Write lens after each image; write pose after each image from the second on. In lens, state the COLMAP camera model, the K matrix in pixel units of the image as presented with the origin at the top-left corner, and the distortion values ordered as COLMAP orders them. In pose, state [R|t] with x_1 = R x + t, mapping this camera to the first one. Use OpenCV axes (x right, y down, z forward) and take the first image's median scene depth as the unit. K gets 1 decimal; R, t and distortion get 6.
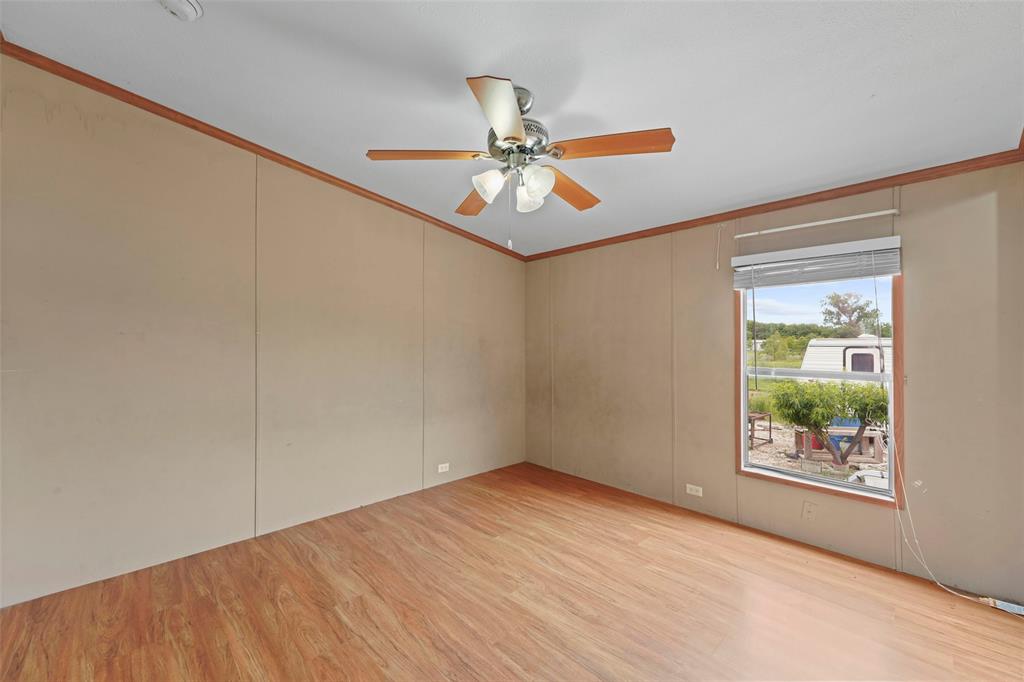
lens RADIAL K [[414.4, 0, 506.3], [0, 414.4, 348.2], [0, 0, 1]] dist [0.009917, -0.000360]
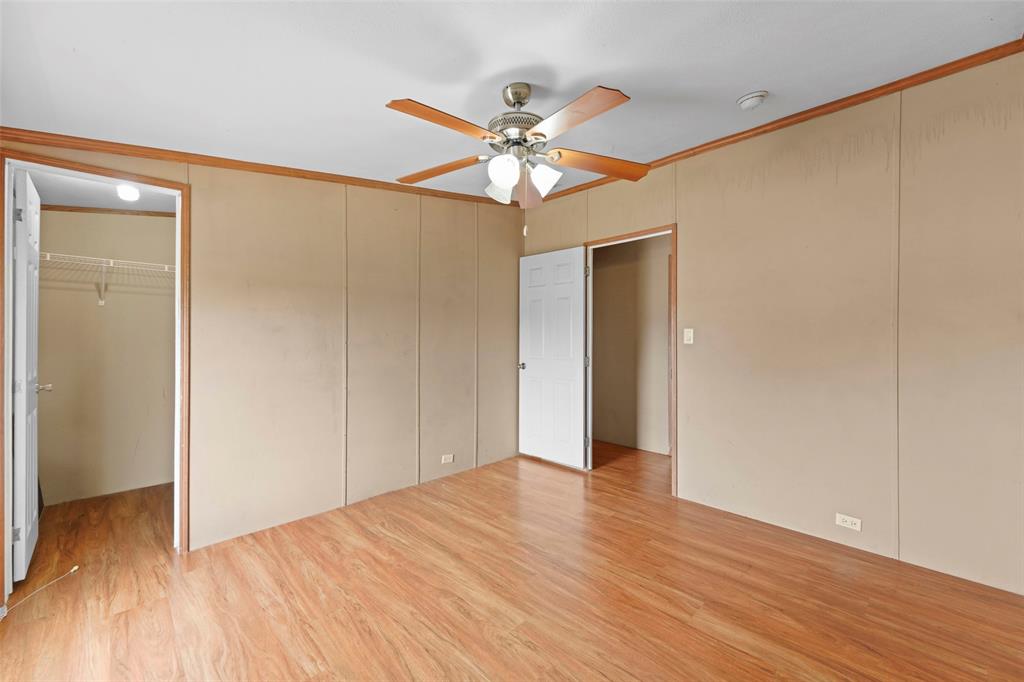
lens RADIAL K [[408.5, 0, 504.9], [0, 408.5, 340.1], [0, 0, 1]] dist [0.008392, -0.002184]
pose [[-0.999991, -0.002915, -0.003044, 0.057875], [-0.002972, 0.999820, 0.018756, -0.014776], [0.002989, 0.018765, -0.999819, 1.878743]]
